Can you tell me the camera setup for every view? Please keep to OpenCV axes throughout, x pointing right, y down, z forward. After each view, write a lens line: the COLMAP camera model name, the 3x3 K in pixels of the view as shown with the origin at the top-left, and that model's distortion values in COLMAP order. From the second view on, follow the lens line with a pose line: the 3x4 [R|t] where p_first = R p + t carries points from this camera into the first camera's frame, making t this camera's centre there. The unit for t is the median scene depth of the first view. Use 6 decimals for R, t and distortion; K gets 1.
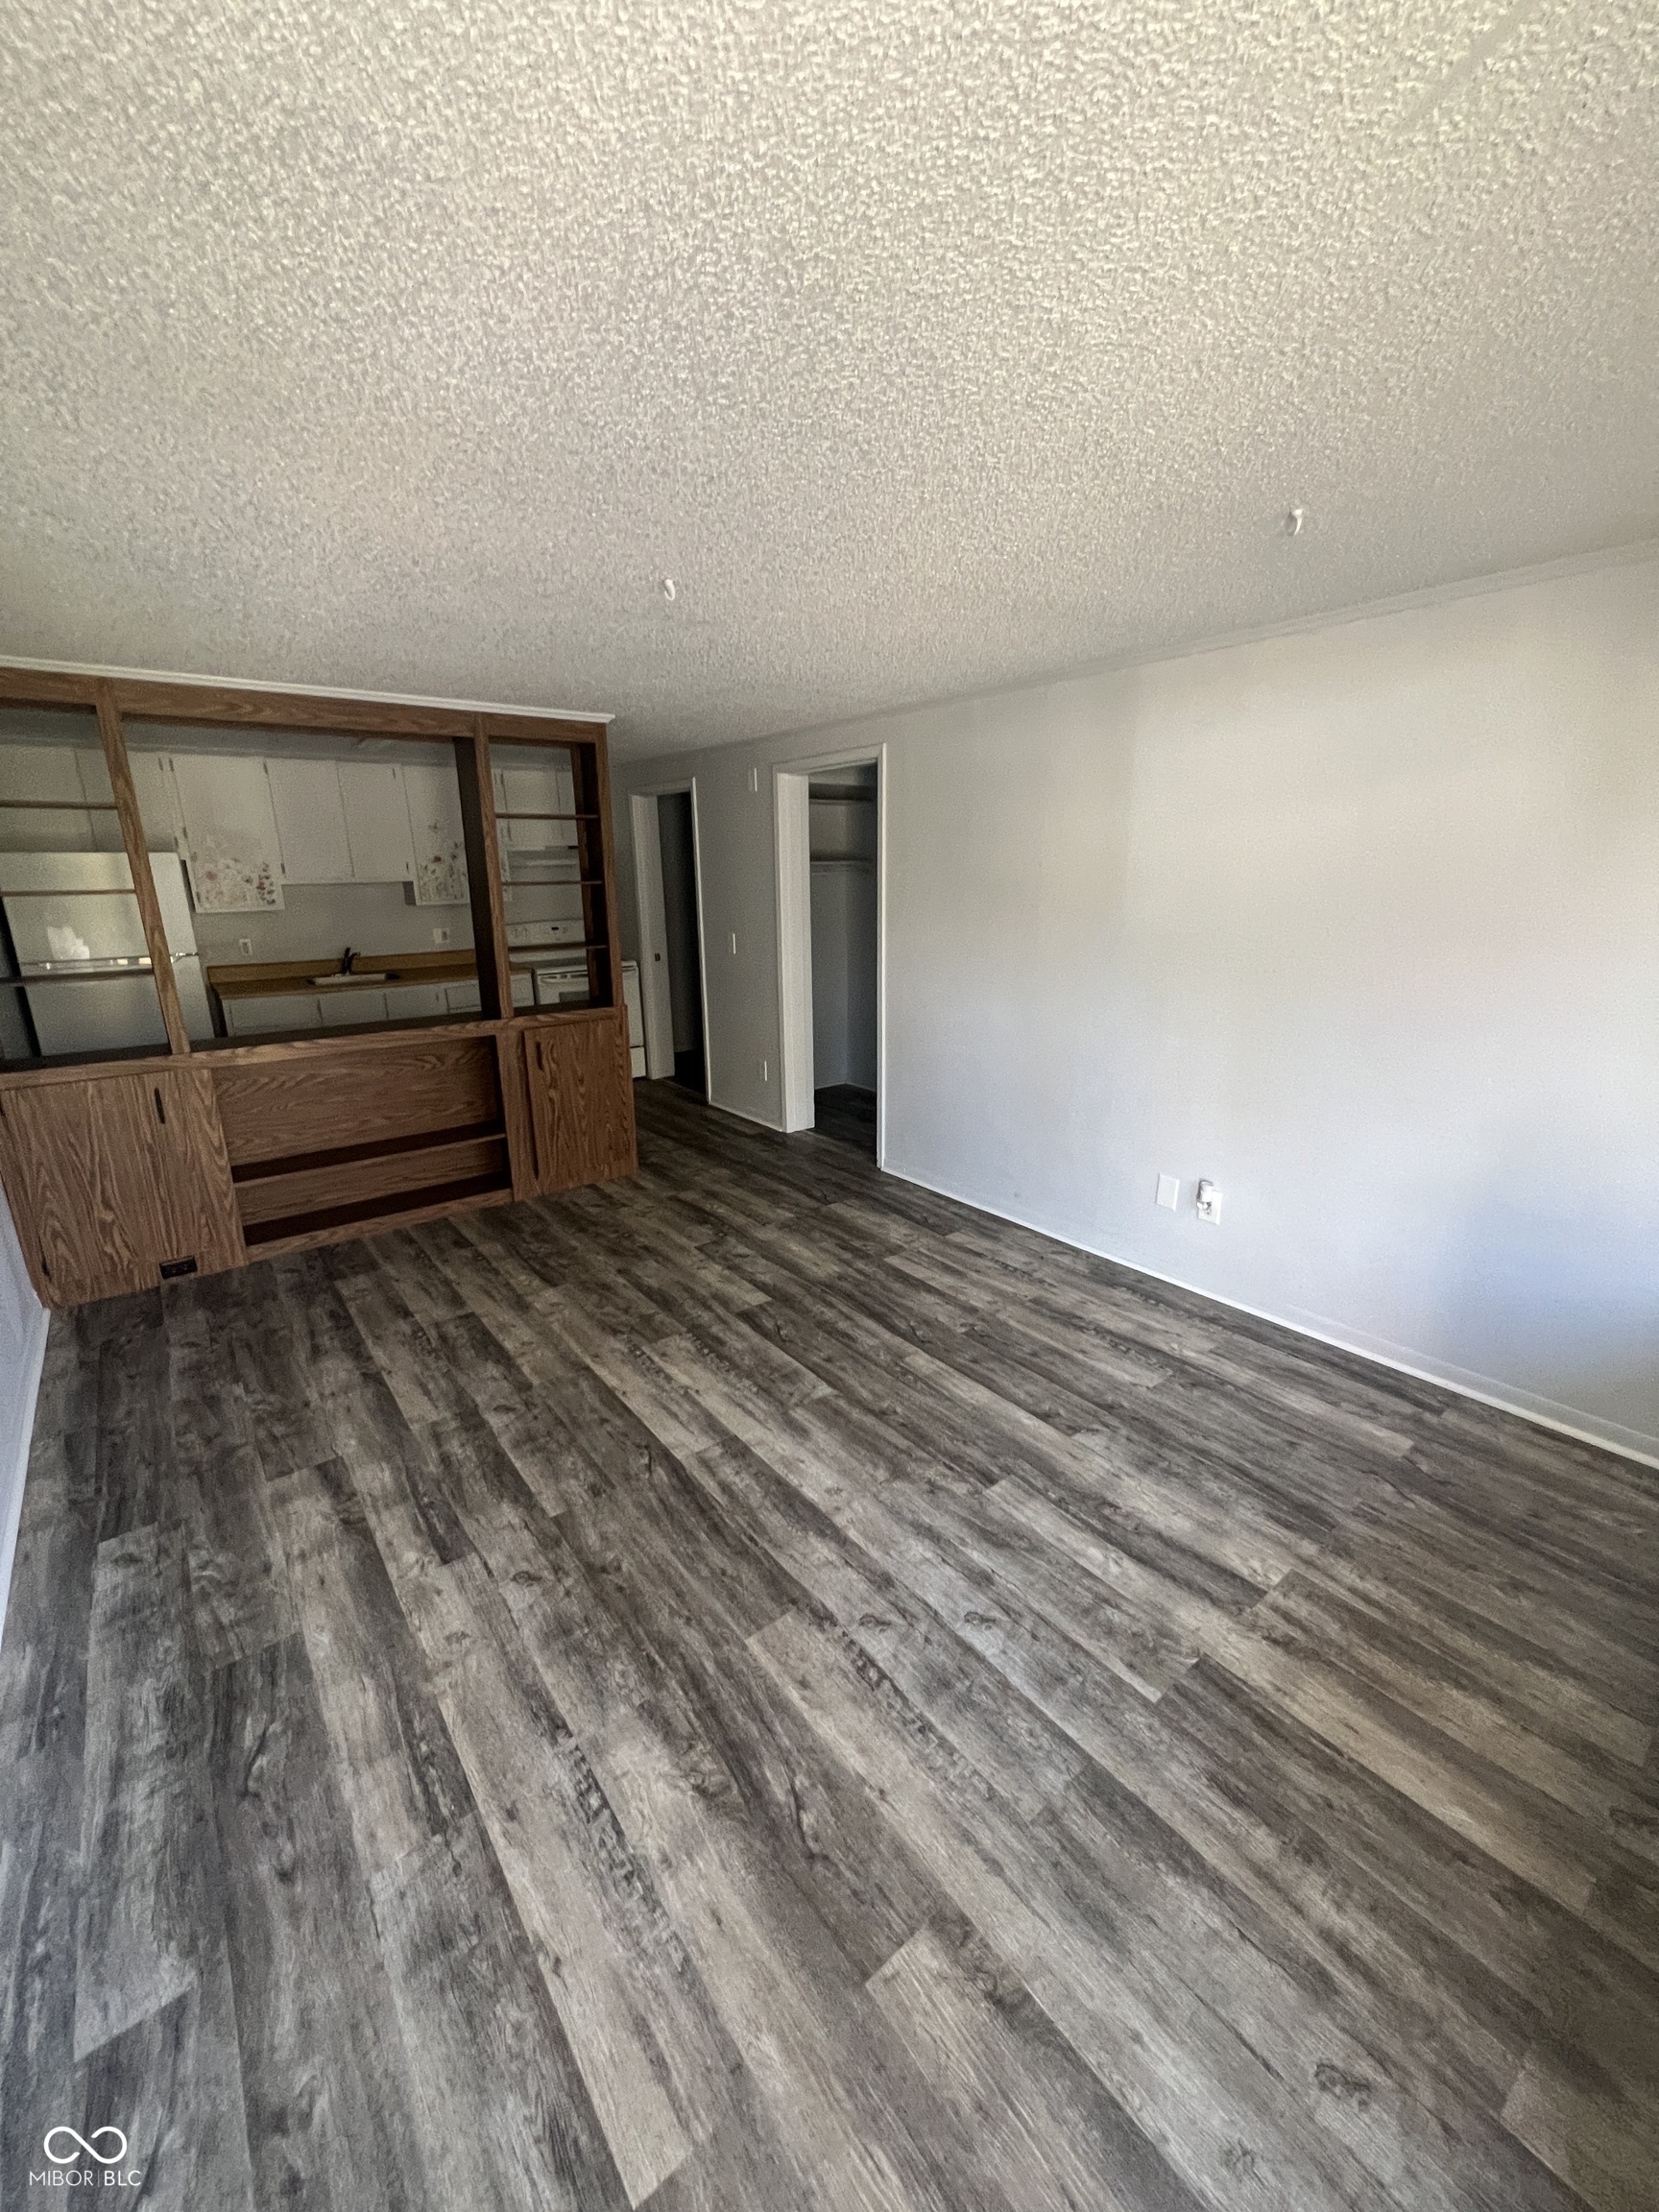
lens RADIAL K [[882.5, 0, 829.5], [0, 882.5, 1106.0], [0, 0, 1]] dist [-0.000578, -0.000042]
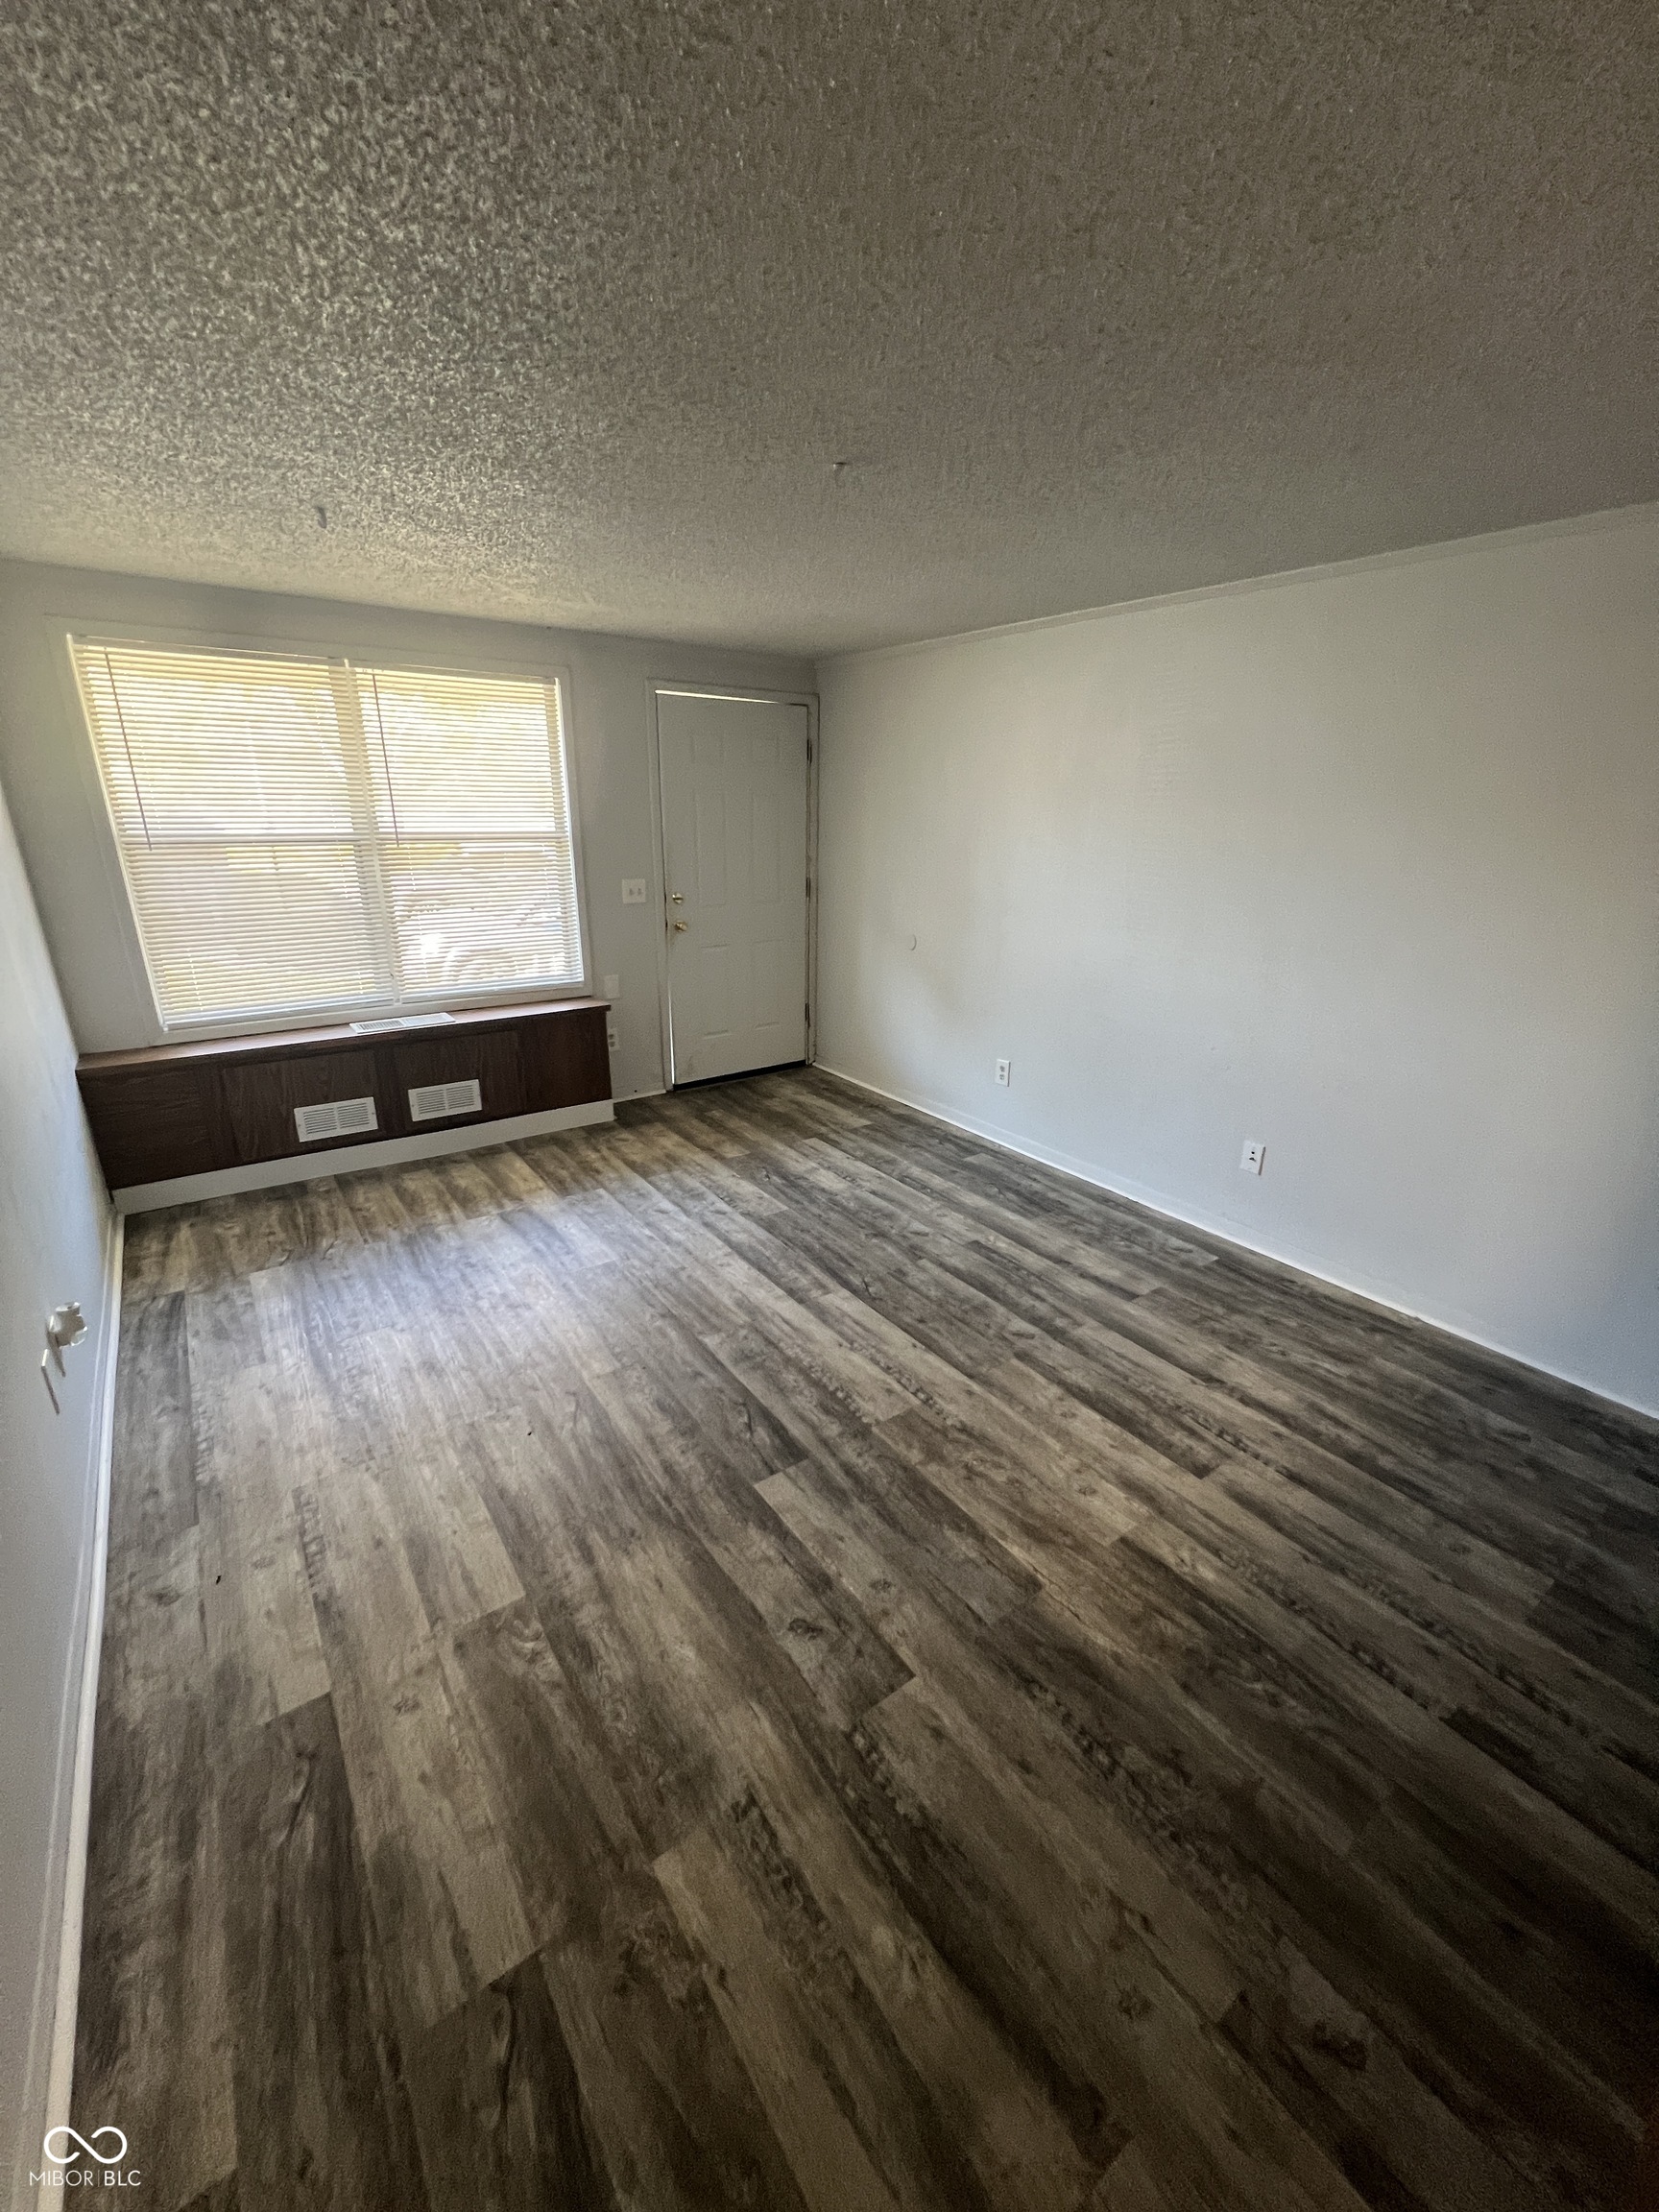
lens RADIAL K [[882.5, 0, 829.5], [0, 882.5, 1106.0], [0, 0, 1]] dist [-0.000578, -0.000042]
pose [[-0.999244, -0.011718, 0.037078, -0.181445], [0.011410, 0.823191, 0.567649, -0.478724], [-0.037174, 0.567643, -0.822435, 1.756158]]
